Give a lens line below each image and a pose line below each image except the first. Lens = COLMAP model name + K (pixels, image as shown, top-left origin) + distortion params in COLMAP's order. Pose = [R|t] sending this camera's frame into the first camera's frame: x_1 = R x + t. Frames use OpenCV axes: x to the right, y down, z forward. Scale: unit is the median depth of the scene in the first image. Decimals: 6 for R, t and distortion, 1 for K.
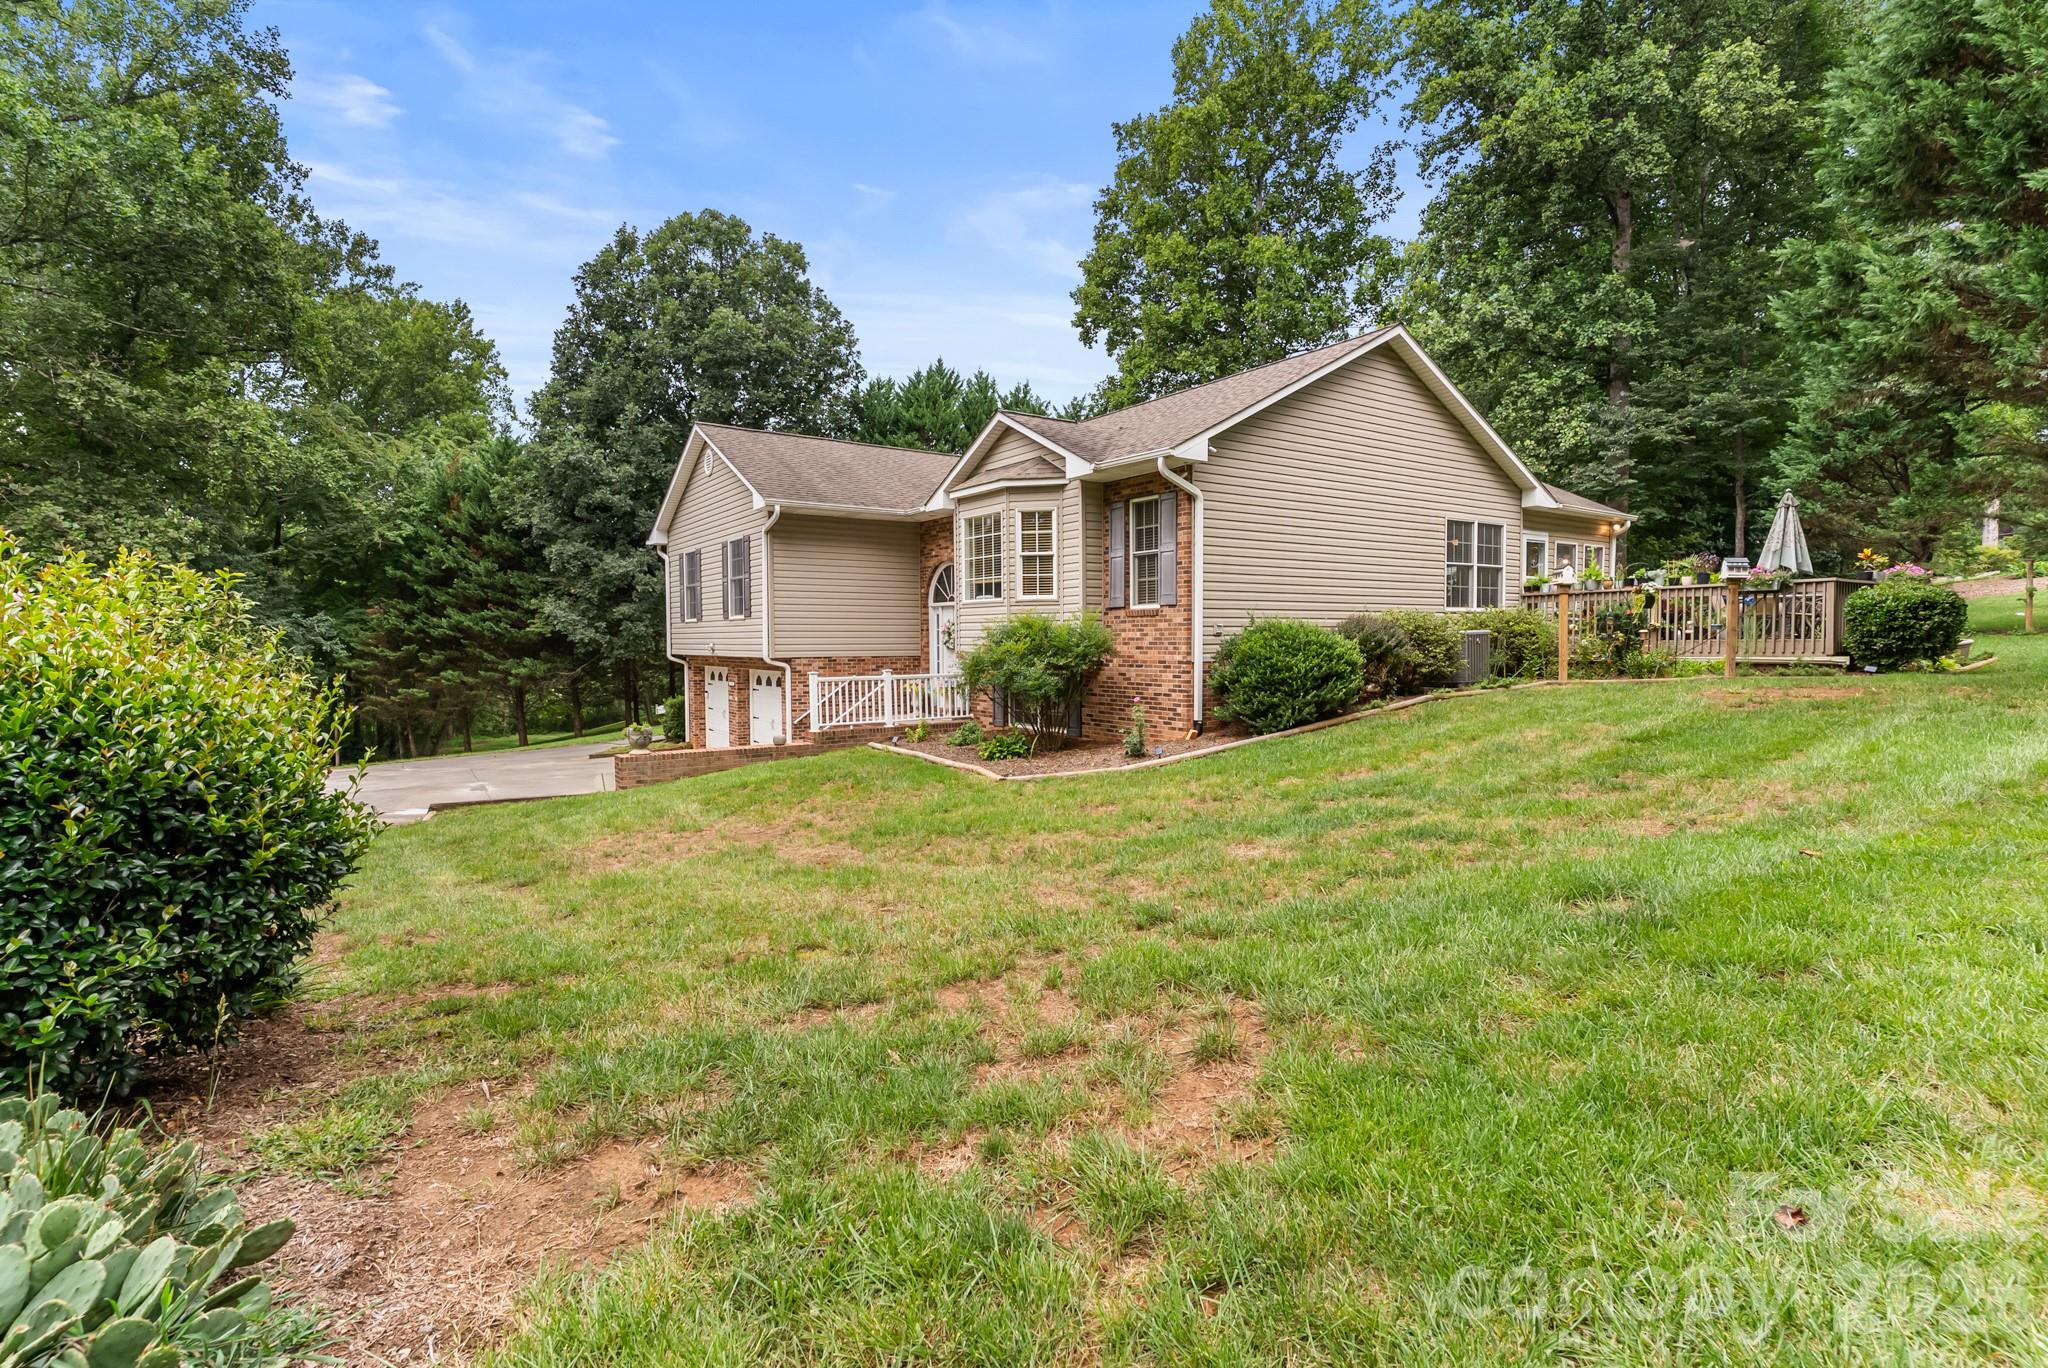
lens RADIAL K [[981.1, 0, 1022.1], [0, 981.1, 674.7], [0, 0, 1]] dist [-0.001284, 0.000036]
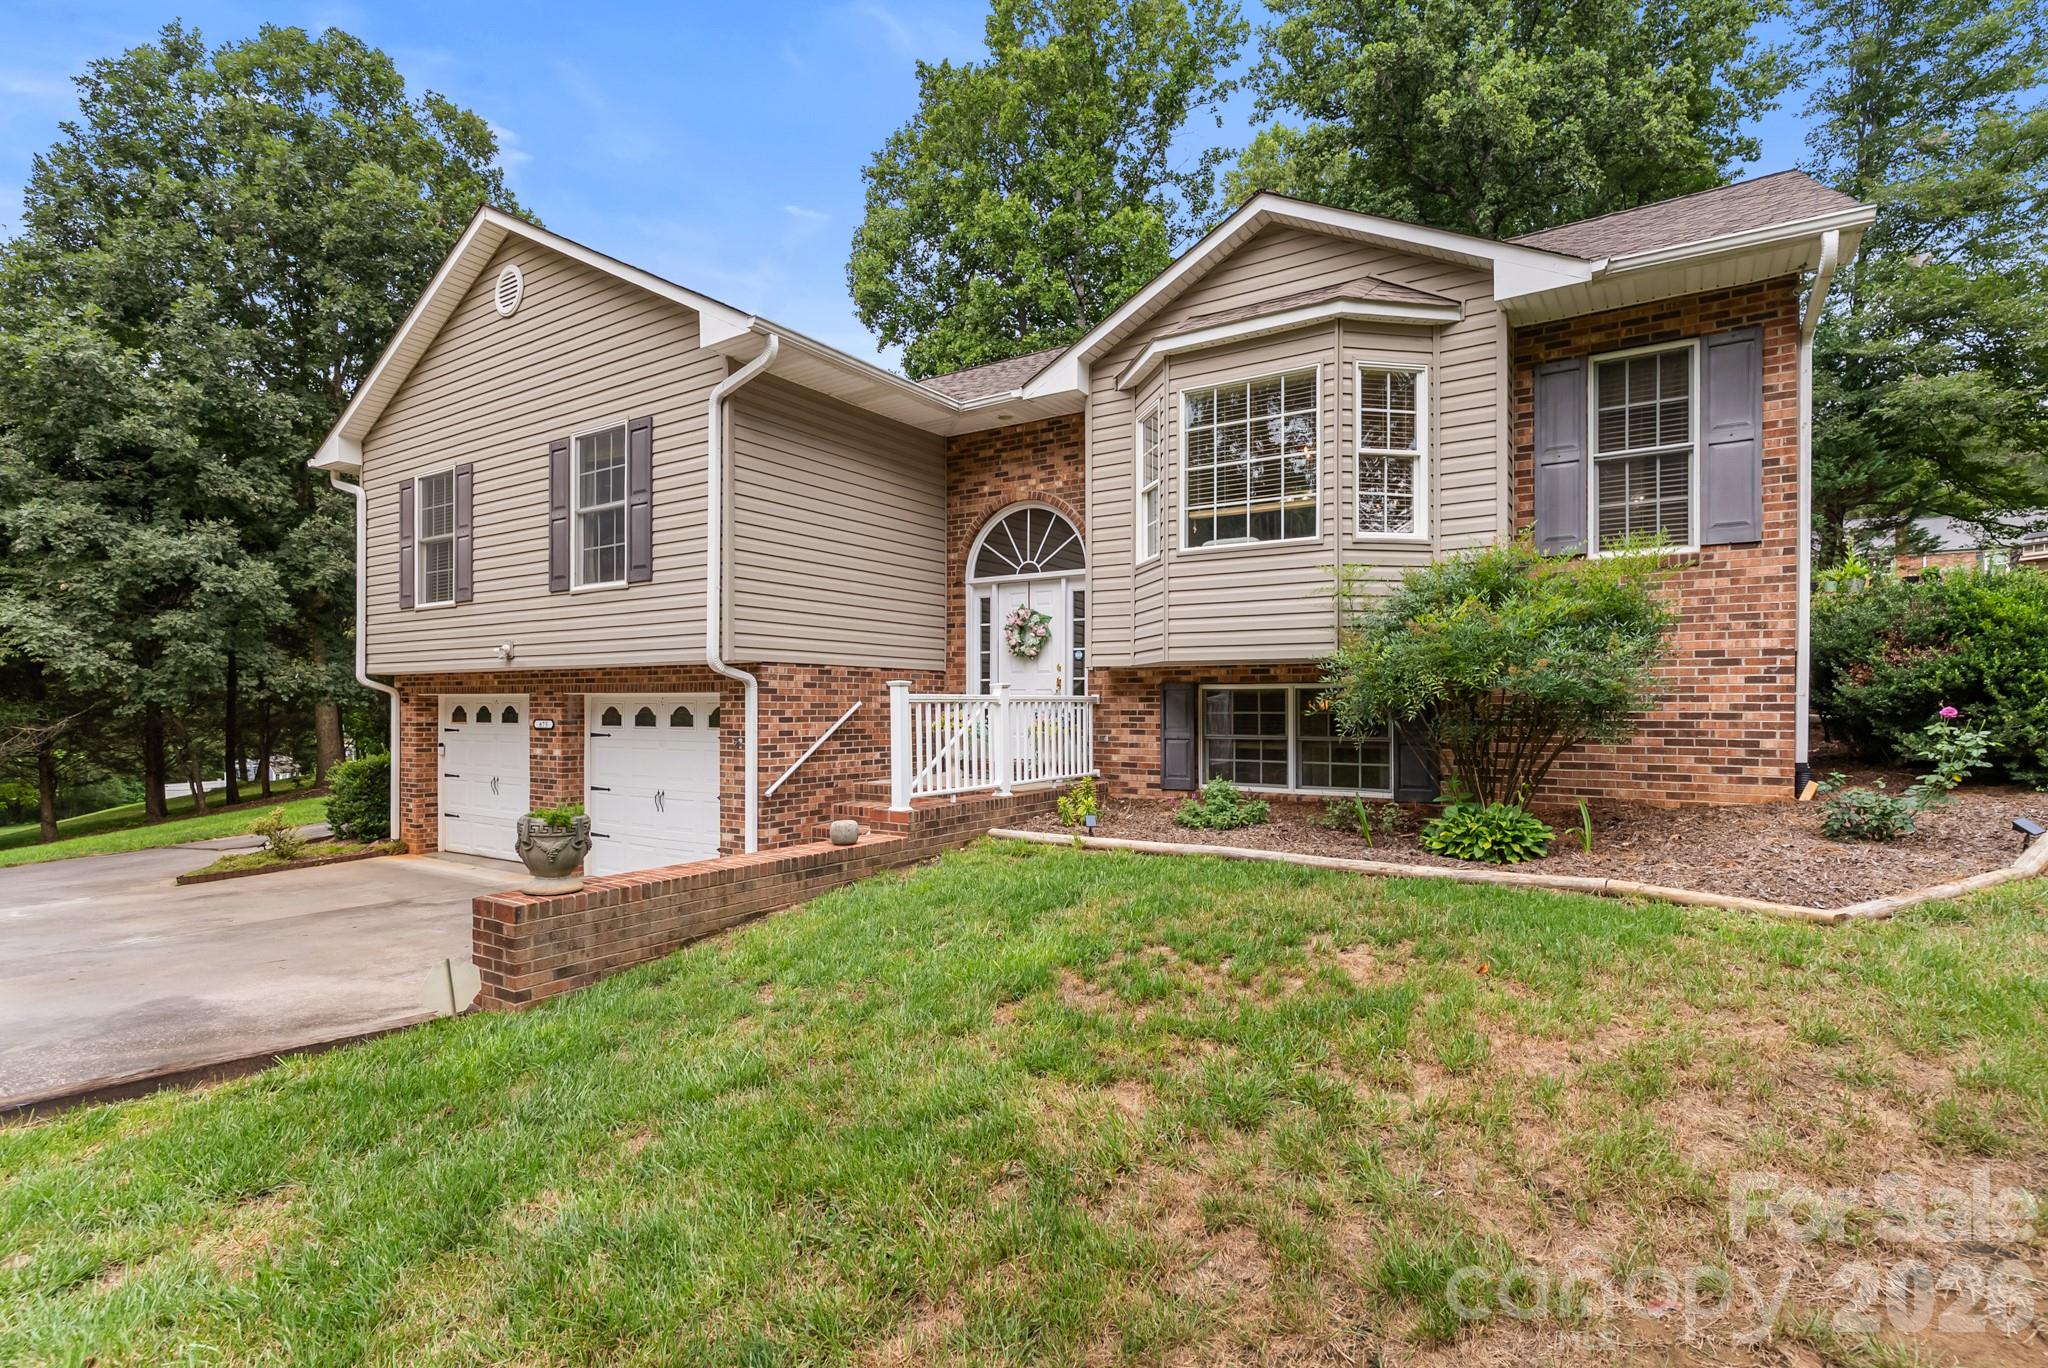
lens RADIAL K [[981.1, 0, 1024.2], [0, 981.1, 699.2], [0, 0, 1]] dist [-0.001284, 0.000036]
pose [[0.926020, 0.006458, 0.377420, -0.274417], [0.009069, 0.999184, -0.039347, 0.020017], [-0.377366, 0.039859, 0.925206, 0.454608]]
